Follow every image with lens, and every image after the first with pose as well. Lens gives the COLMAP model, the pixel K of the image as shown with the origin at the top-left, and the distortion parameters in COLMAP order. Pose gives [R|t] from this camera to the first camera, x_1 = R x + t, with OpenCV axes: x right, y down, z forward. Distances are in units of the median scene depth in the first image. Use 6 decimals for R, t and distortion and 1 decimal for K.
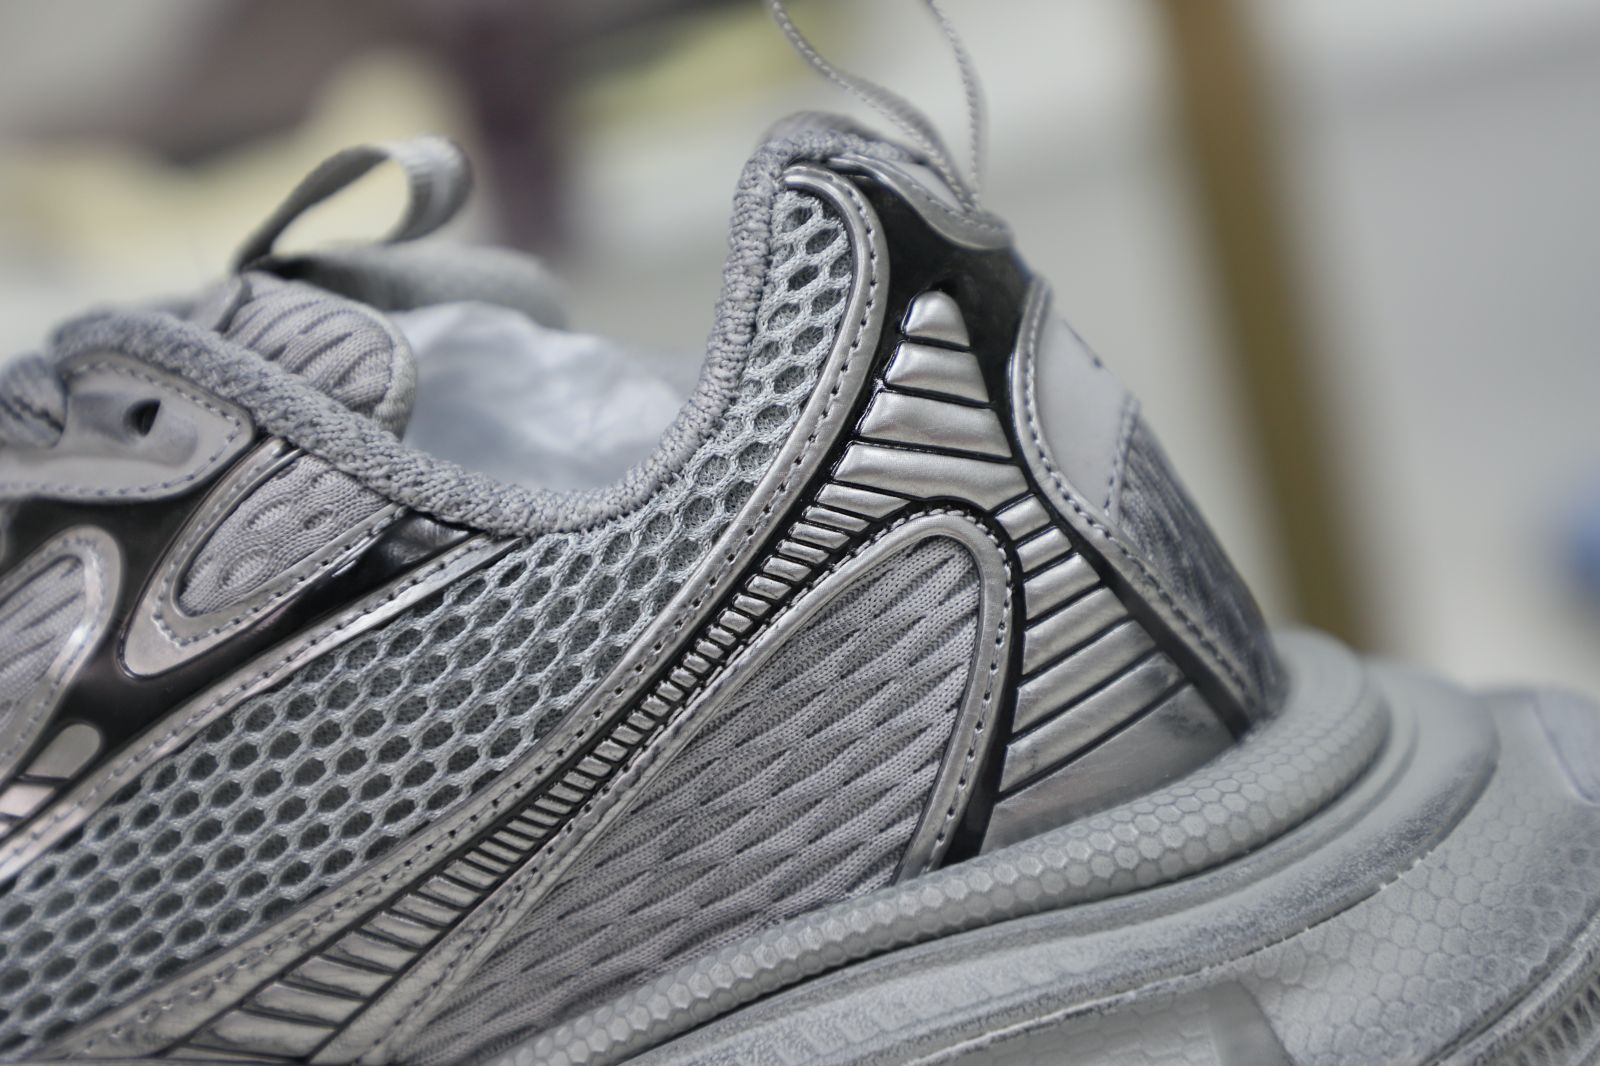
lens RADIAL K [[3785.2, 0, 794.7], [0, 3785.2, 509.8], [0, 0, 1]] dist [0.274885, -0.080412]
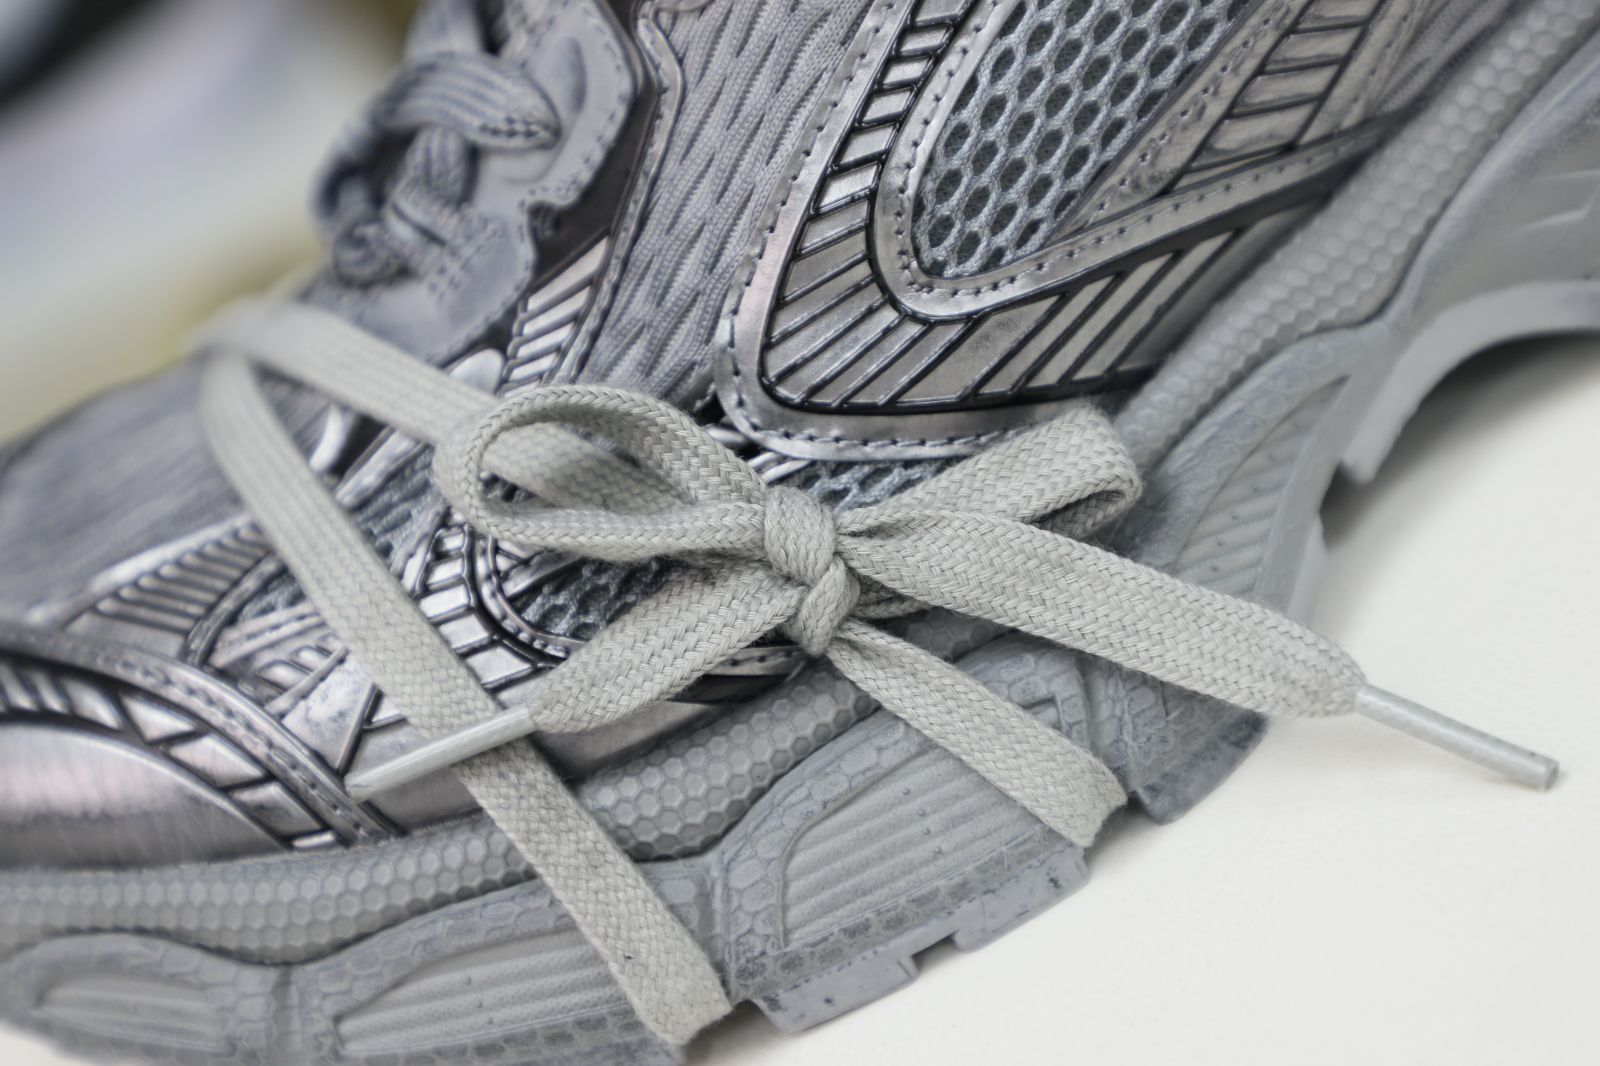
lens RADIAL K [[3785.2, 0, 794.7], [0, 3785.2, 509.8], [0, 0, 1]] dist [0.274885, -0.080412]
pose [[0.896460, -0.384979, 0.219432, -0.506918], [0.332583, 0.911779, 0.240933, -0.051757], [-0.292828, -0.143007, 0.945410, 0.091316]]
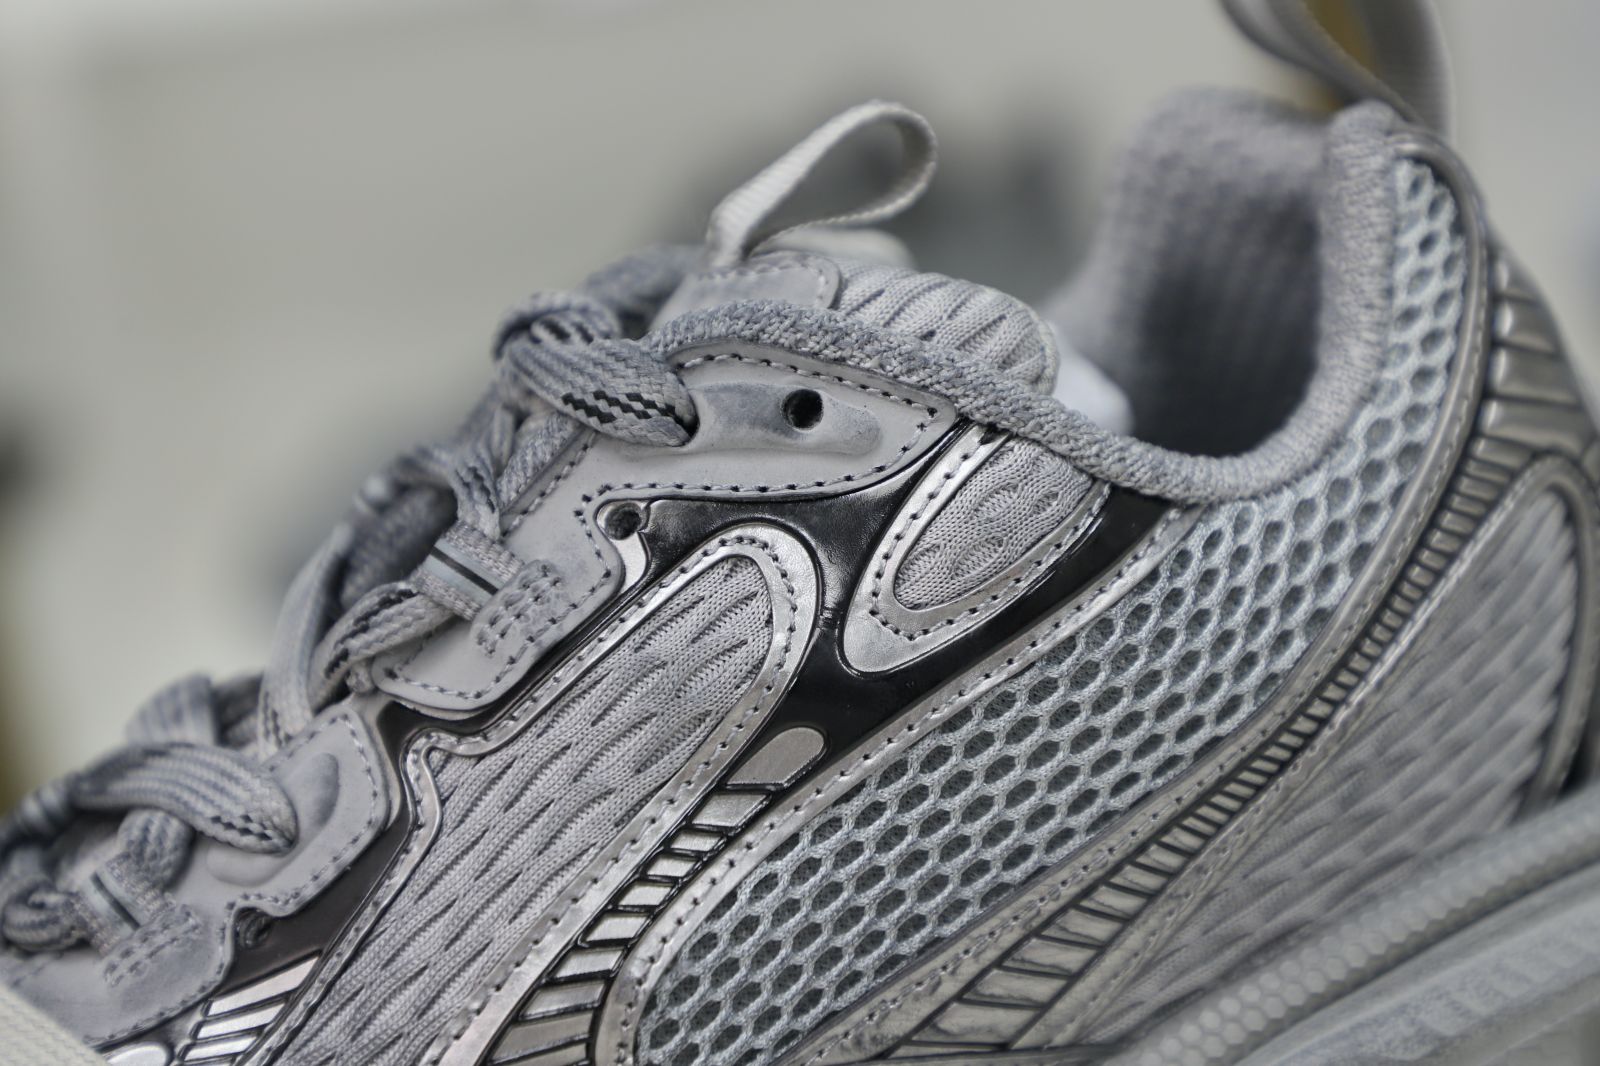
lens RADIAL K [[3785.2, 0, 794.7], [0, 3785.2, 509.8], [0, 0, 1]] dist [0.274885, -0.080412]
pose [[0.892998, -0.059825, 0.446067, -0.624375], [0.055925, 0.998194, 0.021917, -0.020764], [-0.446572, 0.005374, 0.894731, 0.137185]]
